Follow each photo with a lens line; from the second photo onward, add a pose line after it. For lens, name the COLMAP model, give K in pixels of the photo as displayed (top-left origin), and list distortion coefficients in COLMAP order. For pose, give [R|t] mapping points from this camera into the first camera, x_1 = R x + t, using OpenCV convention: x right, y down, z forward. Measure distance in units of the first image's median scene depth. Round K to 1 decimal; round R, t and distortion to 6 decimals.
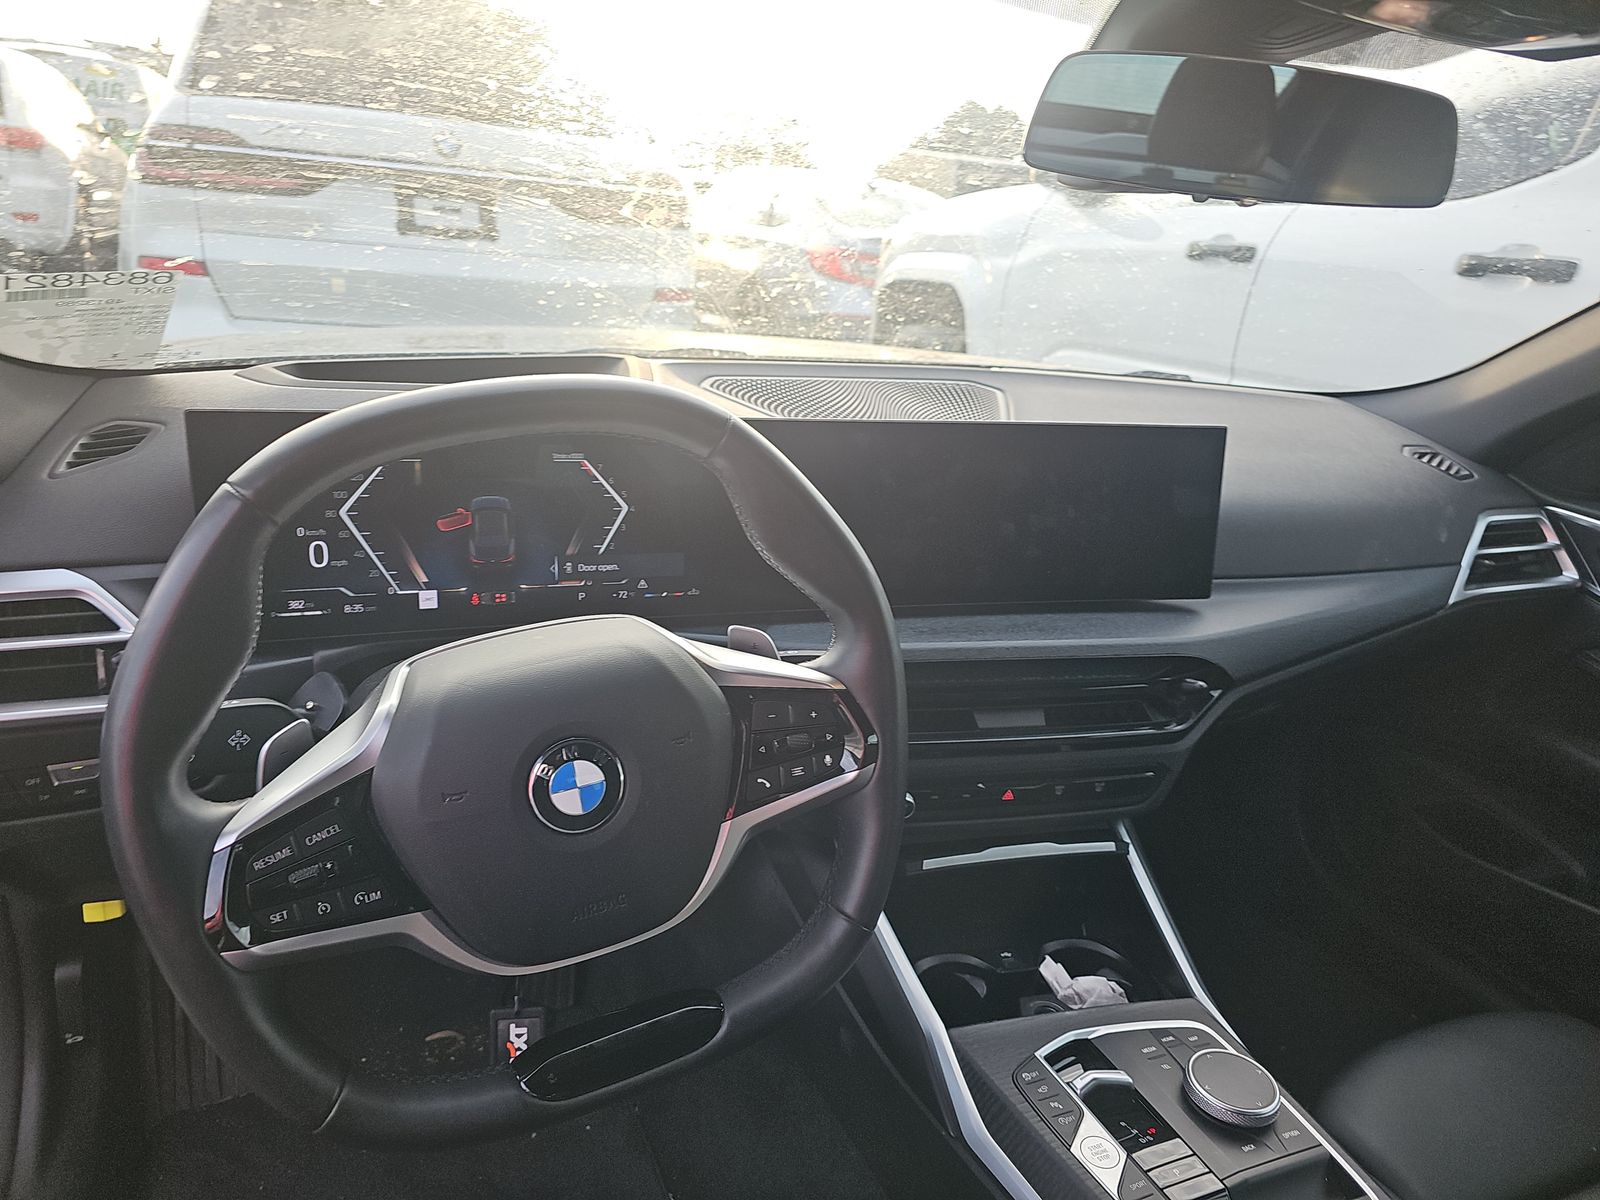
lens RADIAL K [[1081.7, 0, 795.8], [0, 1081.7, 594.2], [0, 0, 1]] dist [0.052775, -0.049453]
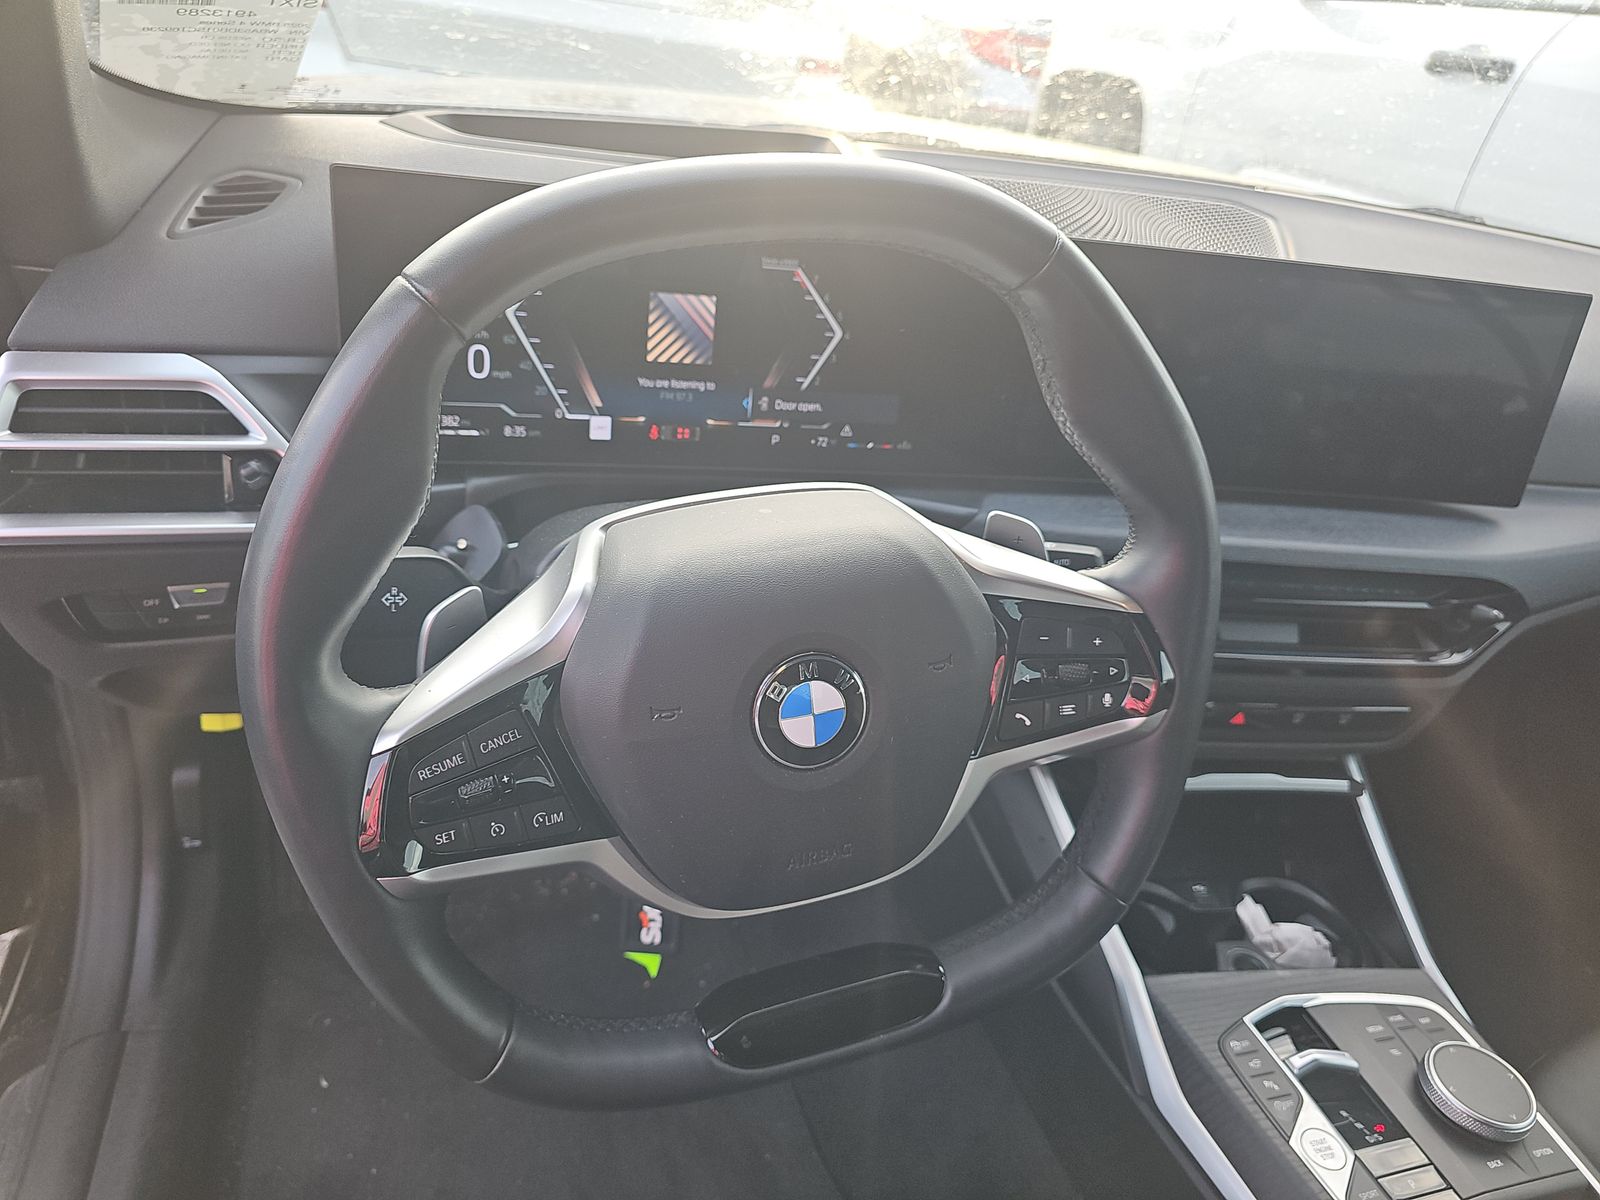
lens RADIAL K [[1105.3, 0, 800.0], [0, 1105.3, 600.0], [0, 0, 1]] dist [0.051764, -0.063276]
pose [[0.991625, 0.109912, -0.067823, -0.116694], [-0.096768, 0.980076, 0.173455, -0.028304], [0.085536, -0.165439, 0.982504, 0.162681]]
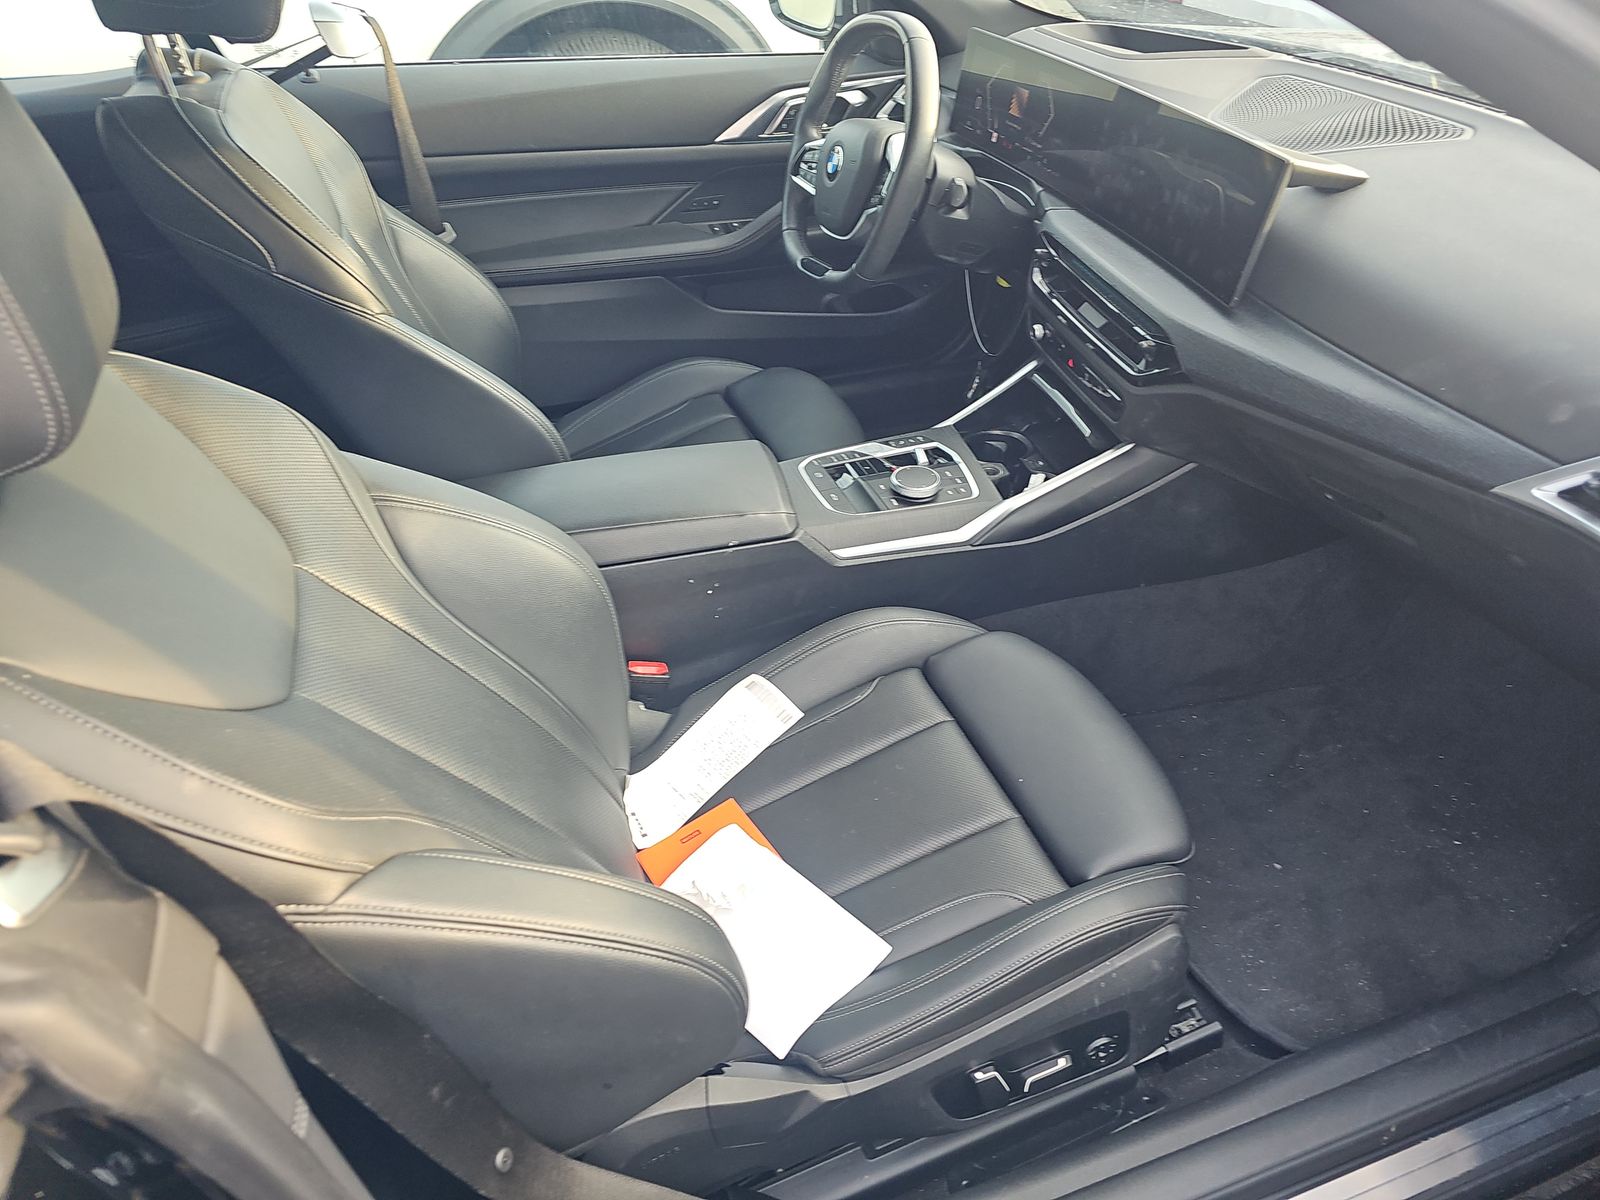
lens RADIAL K [[1105.3, 0, 800.0], [0, 1105.3, 600.0], [0, 0, 1]] dist [0.051764, -0.063276]
pose [[-0.095087, 0.479182, -0.872550, 2.207759], [-0.391129, 0.788045, 0.475398, -0.181822], [0.915411, 0.386483, 0.112489, 0.753274]]
